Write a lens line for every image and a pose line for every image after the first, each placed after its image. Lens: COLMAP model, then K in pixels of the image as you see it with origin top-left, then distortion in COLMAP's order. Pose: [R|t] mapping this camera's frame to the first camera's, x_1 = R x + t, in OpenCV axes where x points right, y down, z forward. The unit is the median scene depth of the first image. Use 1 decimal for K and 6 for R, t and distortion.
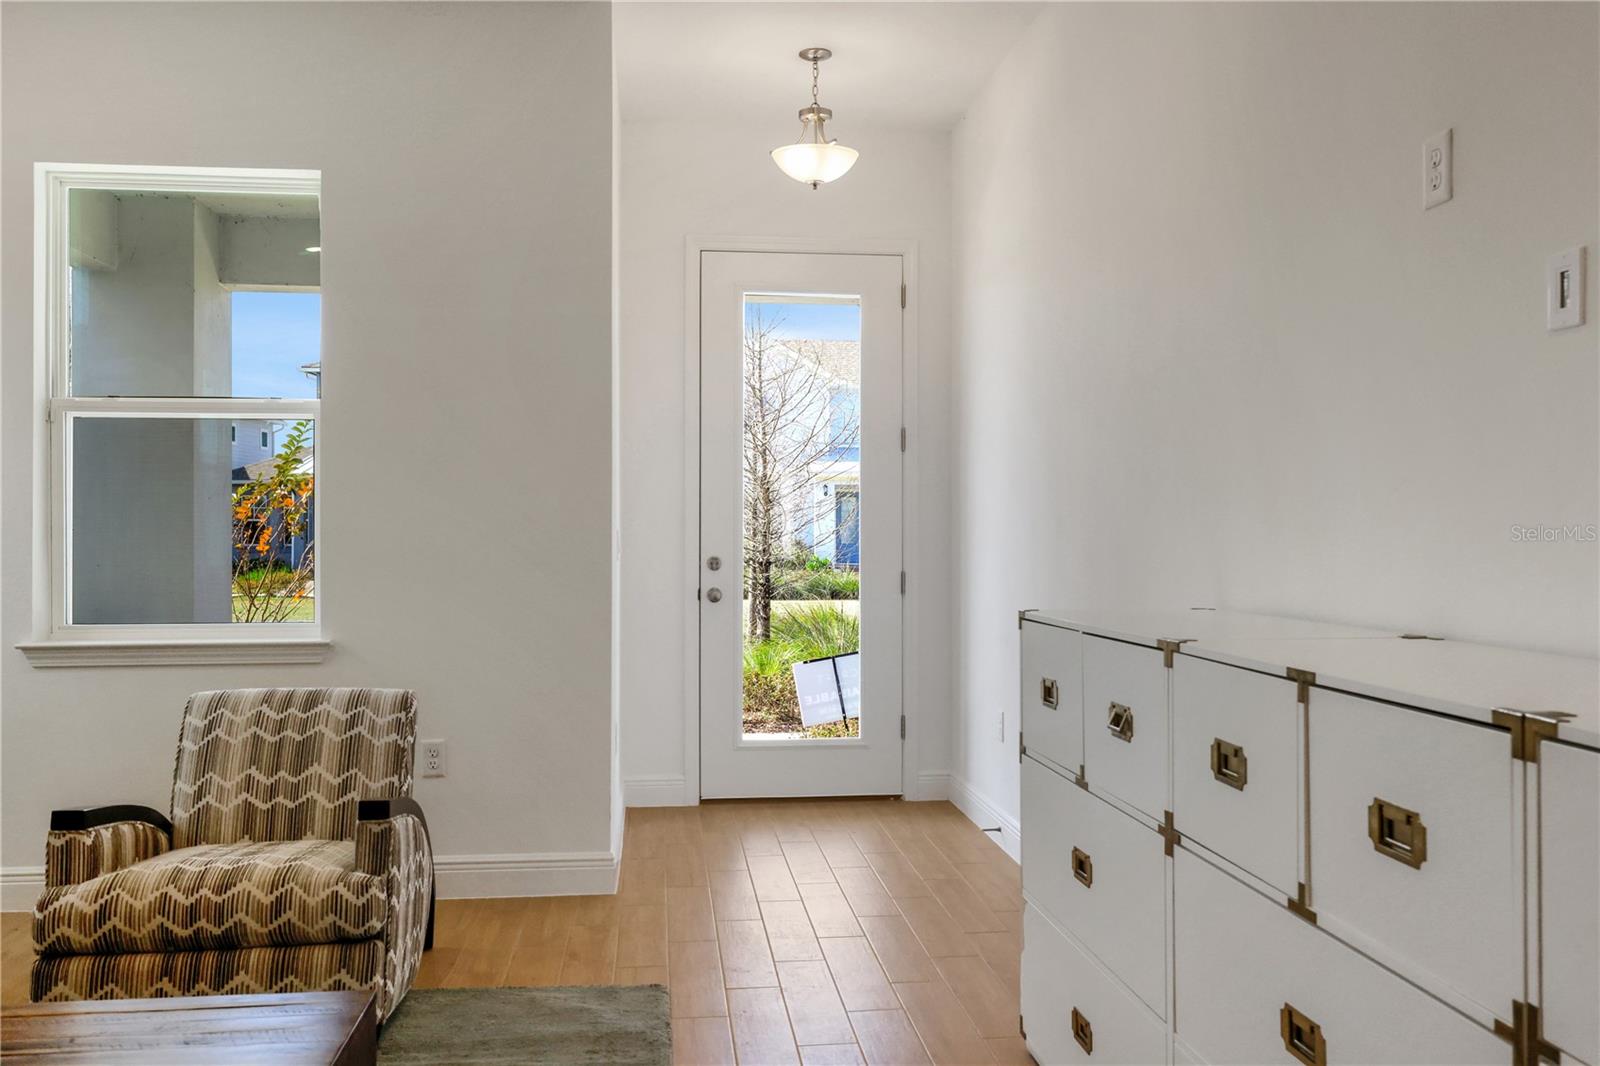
lens RADIAL K [[1321.0, 0, 800.0], [0, 1321.0, 533.0], [0, 0, 1]] dist [0.004021, 0.006792]
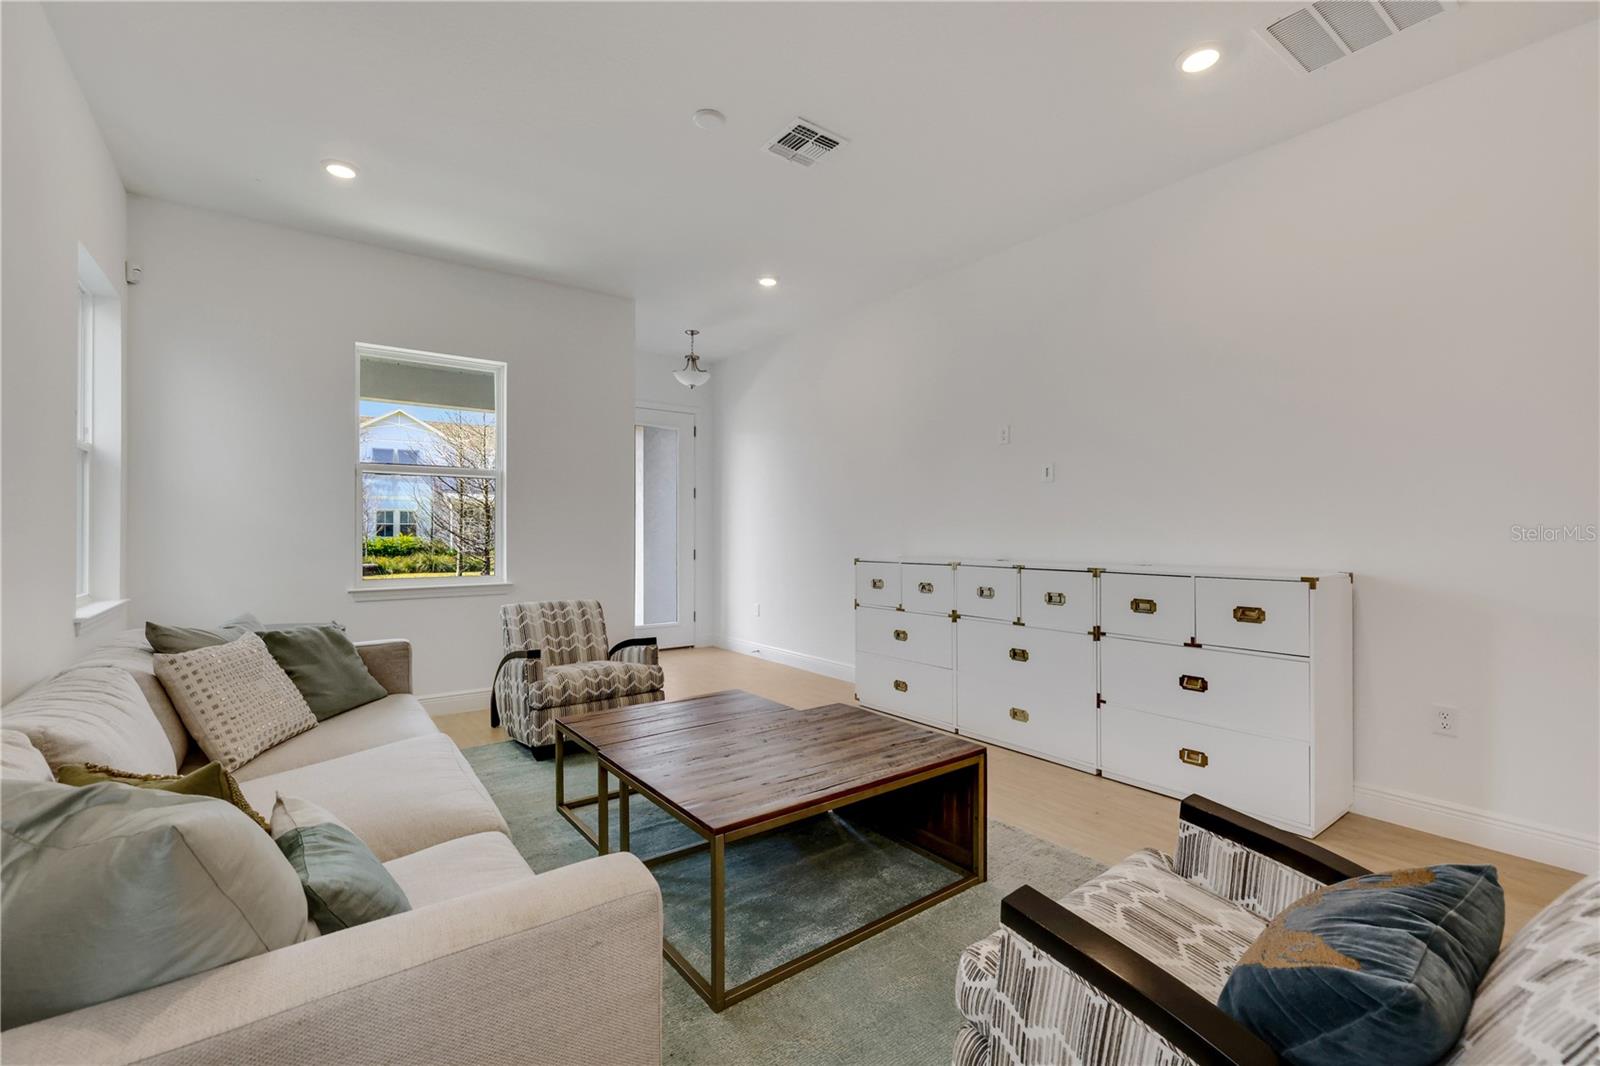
lens RADIAL K [[692.8, 0, 800.0], [0, 692.8, 533.0], [0, 0, 1]] dist [0.000357, 0.000203]
pose [[0.863500, -0.000651, 0.504349, -0.781697], [0.001130, 0.999999, -0.000645, 0.002450], [-0.504348, 0.001127, 0.863500, -0.311291]]
